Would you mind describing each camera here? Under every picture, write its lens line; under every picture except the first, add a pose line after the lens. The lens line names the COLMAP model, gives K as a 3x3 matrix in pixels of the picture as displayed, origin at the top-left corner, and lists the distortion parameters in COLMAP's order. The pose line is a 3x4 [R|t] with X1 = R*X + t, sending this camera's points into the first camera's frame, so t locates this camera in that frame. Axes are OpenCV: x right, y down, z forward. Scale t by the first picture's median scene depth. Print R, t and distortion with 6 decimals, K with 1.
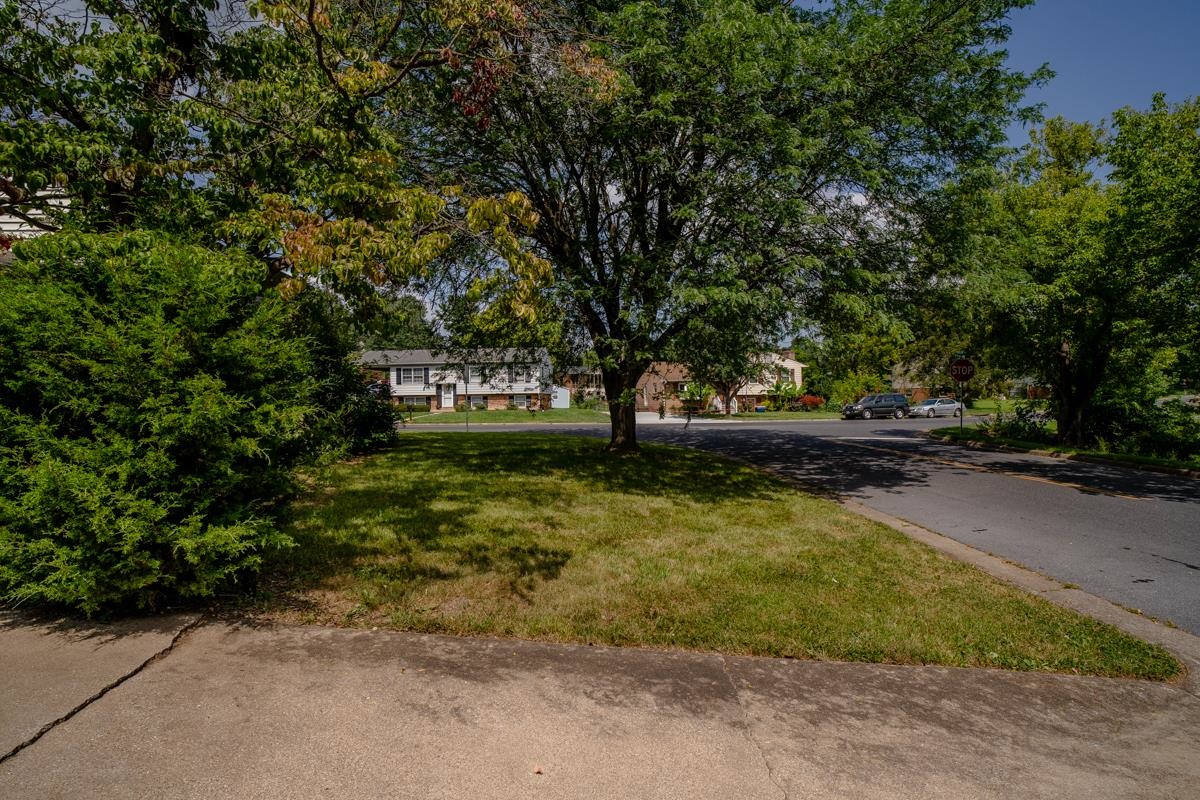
lens RADIAL K [[632.7, 0, 597.8], [0, 632.7, 396.7], [0, 0, 1]] dist [-0.036695, 0.009835]
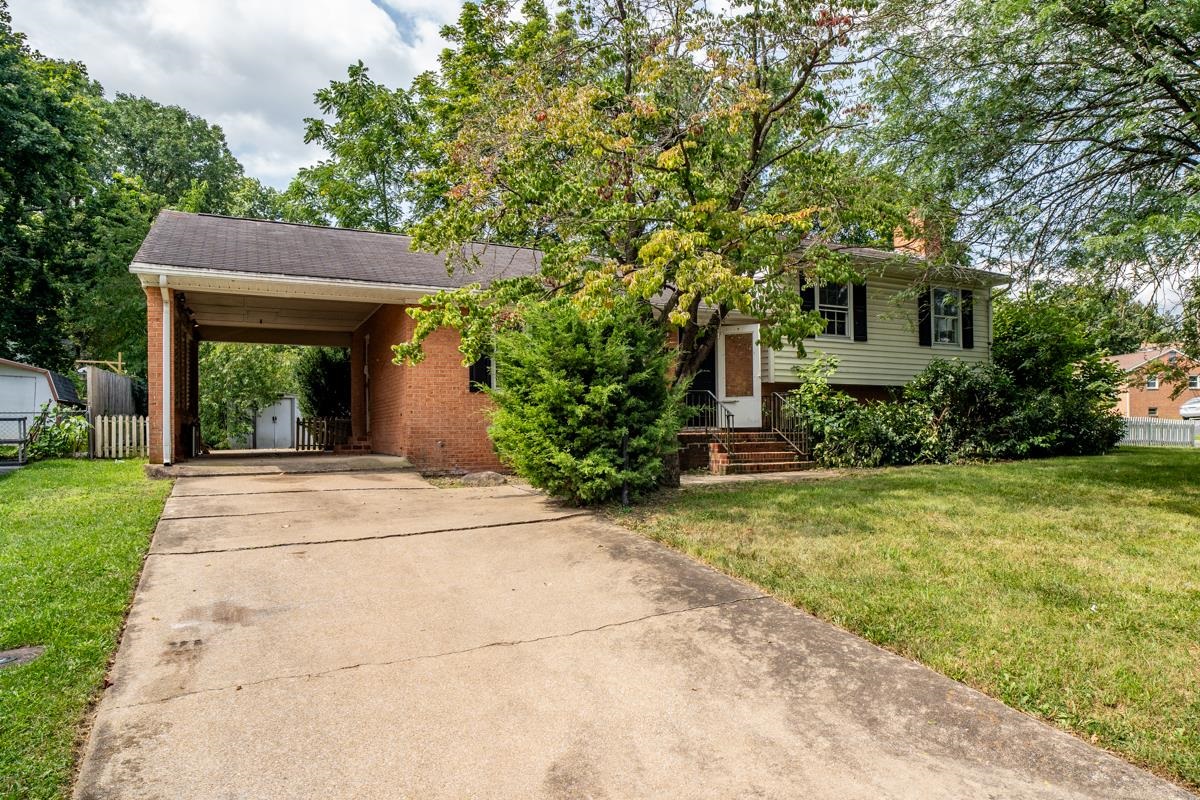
lens RADIAL K [[632.7, 0, 597.7], [0, 632.7, 402.6], [0, 0, 1]] dist [-0.036695, 0.009835]
pose [[0.503169, -0.001233, -0.864187, 1.203108], [-0.003576, 0.999987, -0.003509, 0.080845], [0.864181, 0.004856, 0.503158, 0.194714]]
